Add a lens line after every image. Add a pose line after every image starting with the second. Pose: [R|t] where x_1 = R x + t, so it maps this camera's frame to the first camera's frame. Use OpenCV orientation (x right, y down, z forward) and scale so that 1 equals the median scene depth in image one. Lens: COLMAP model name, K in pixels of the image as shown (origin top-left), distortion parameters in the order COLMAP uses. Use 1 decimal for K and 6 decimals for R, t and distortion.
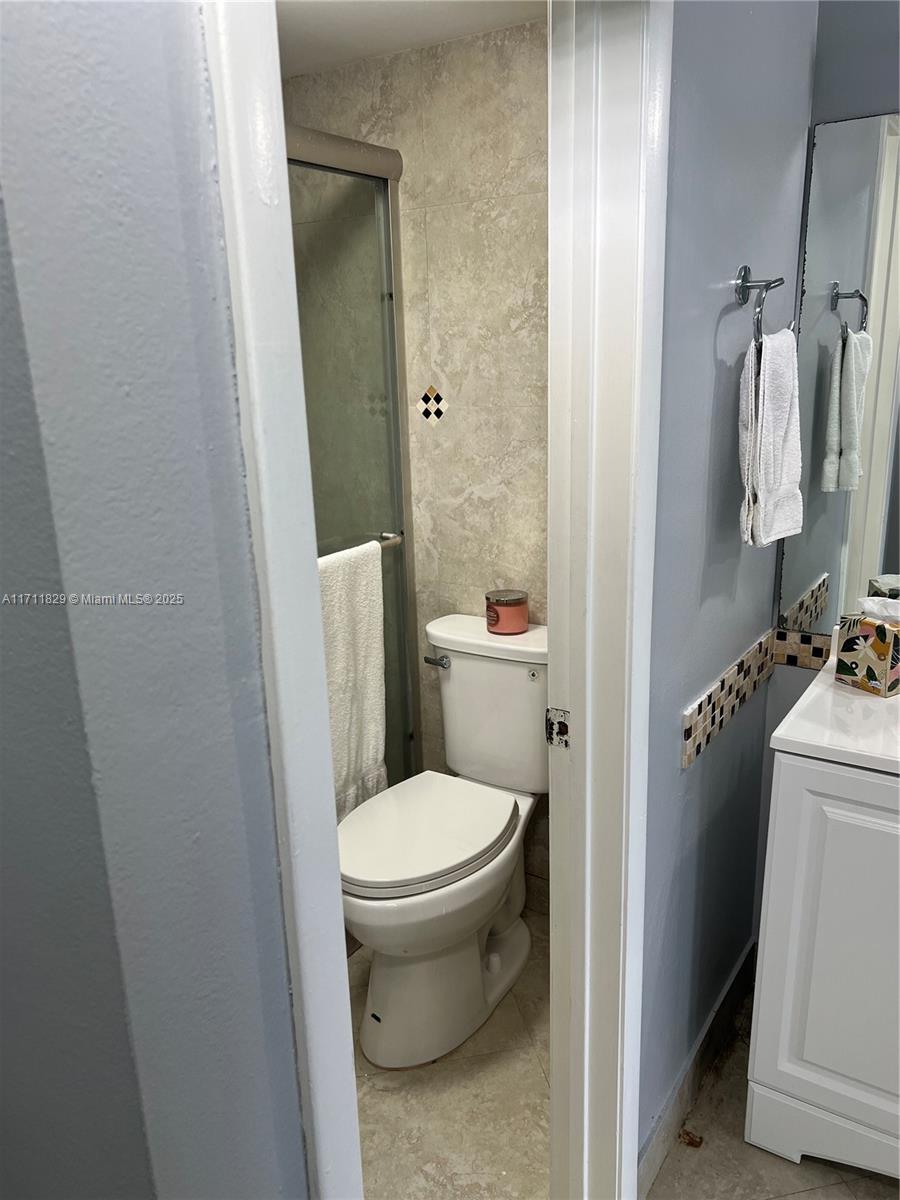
lens RADIAL K [[905.0, 0, 450.0], [0, 905.0, 600.0], [0, 0, 1]] dist [0.091318, -0.170941]
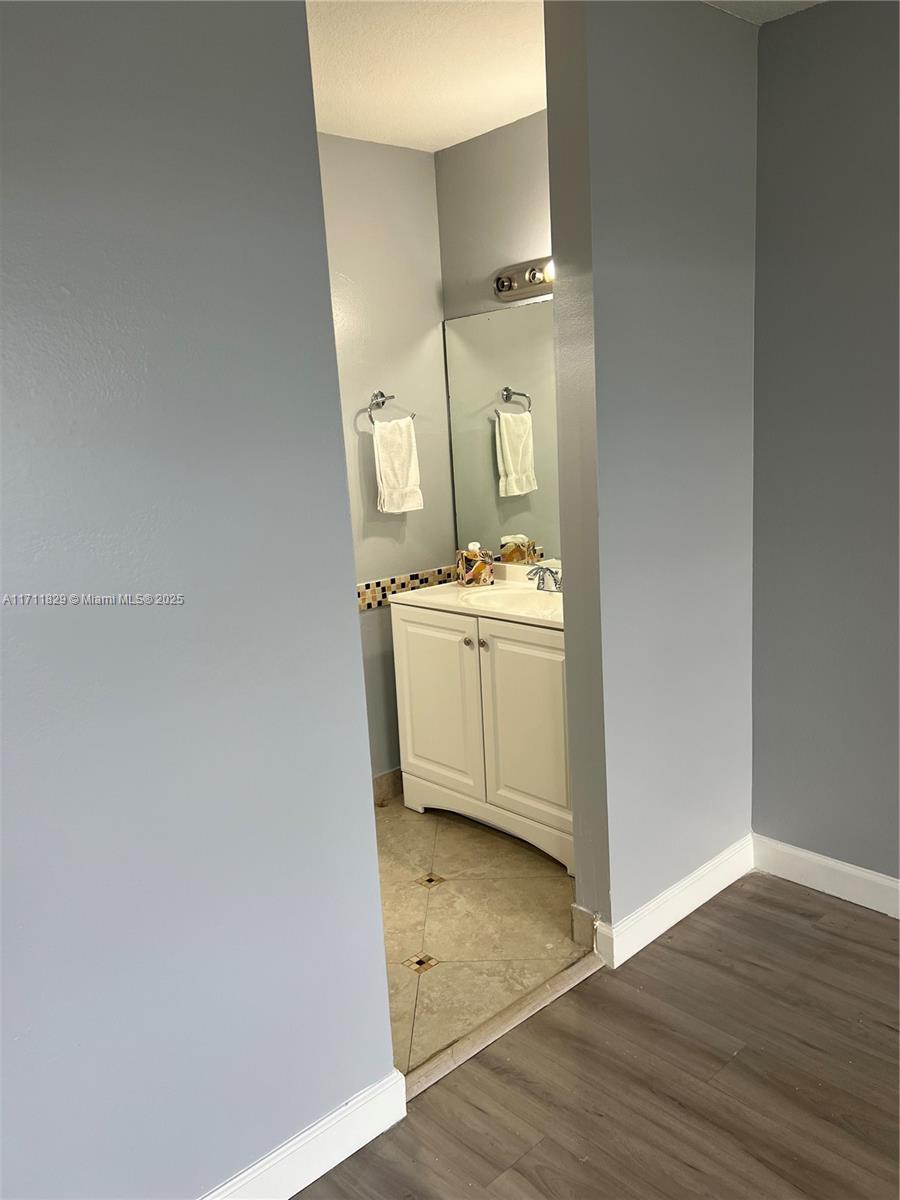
lens RADIAL K [[905.0, 0, 450.0], [0, 905.0, 600.0], [0, 0, 1]] dist [0.091318, -0.170941]
pose [[0.969239, 0.019085, -0.245381, 0.978887], [-0.034852, 0.997585, -0.060075, 0.268680], [0.243642, 0.066779, 0.967564, -1.053963]]
